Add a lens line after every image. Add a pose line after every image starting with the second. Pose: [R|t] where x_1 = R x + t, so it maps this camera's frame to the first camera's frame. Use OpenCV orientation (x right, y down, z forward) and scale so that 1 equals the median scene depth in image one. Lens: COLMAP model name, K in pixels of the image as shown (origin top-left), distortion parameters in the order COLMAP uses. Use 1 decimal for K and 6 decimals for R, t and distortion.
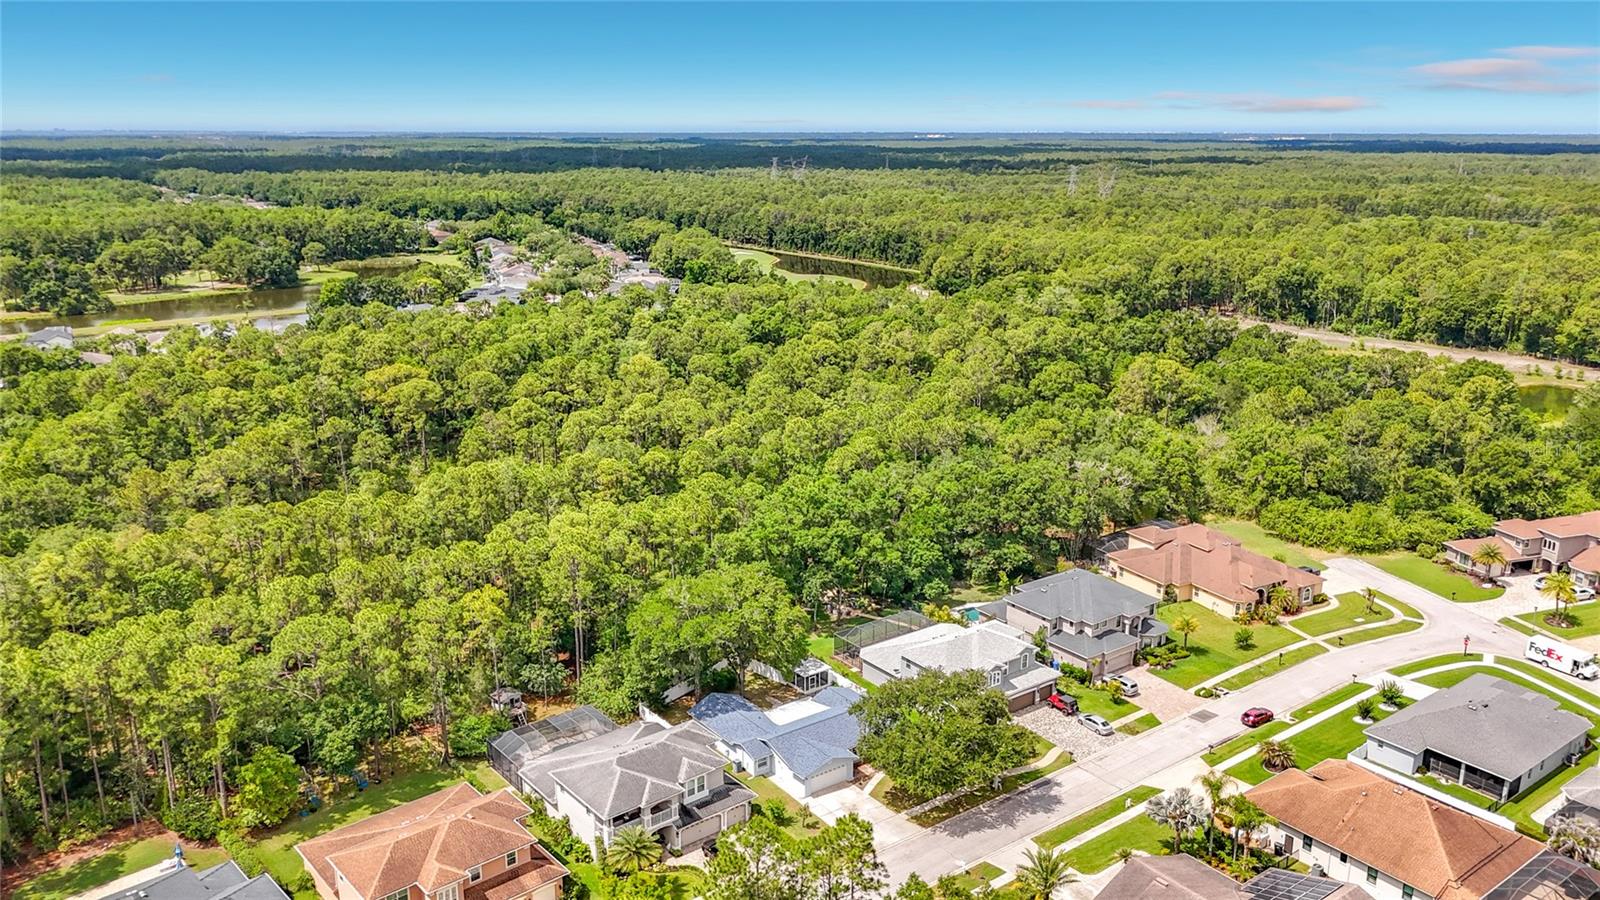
lens RADIAL K [[1184.3, 0, 829.8], [0, 1184.3, 474.5], [0, 0, 1]] dist [0.010580, -0.002758]
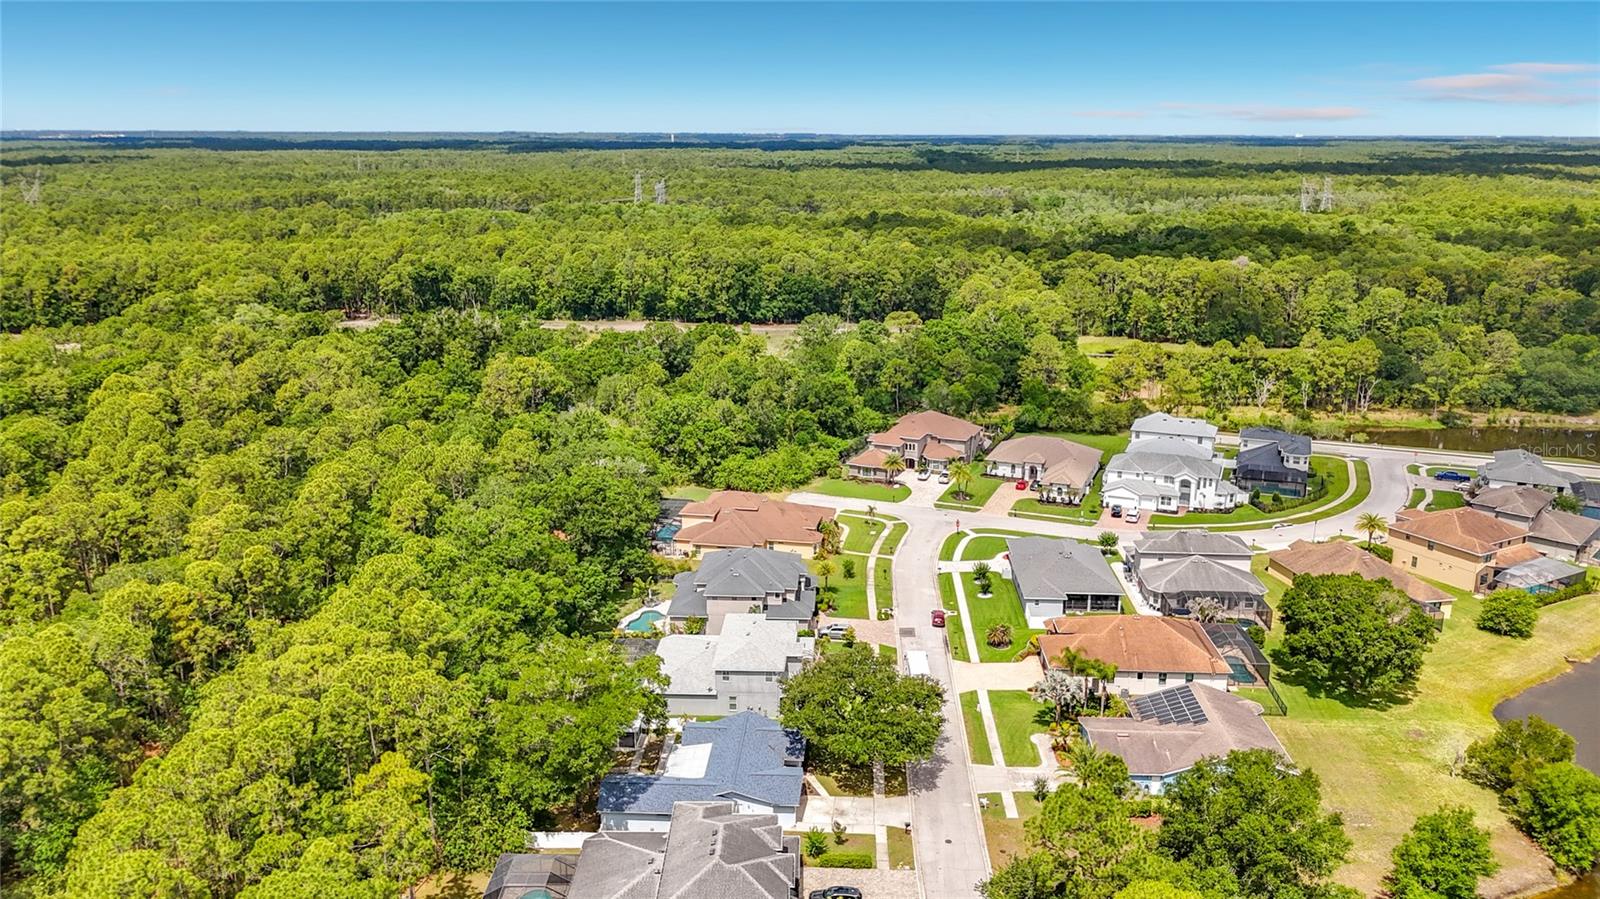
lens RADIAL K [[1184.3, 0, 829.8], [0, 1184.3, 474.0], [0, 0, 1]] dist [0.010580, -0.002758]
pose [[0.625465, -0.212170, 0.750851, -0.409209], [0.211757, 0.972359, 0.098367, -0.054851], [-0.750968, 0.097473, 0.653105, 0.209072]]
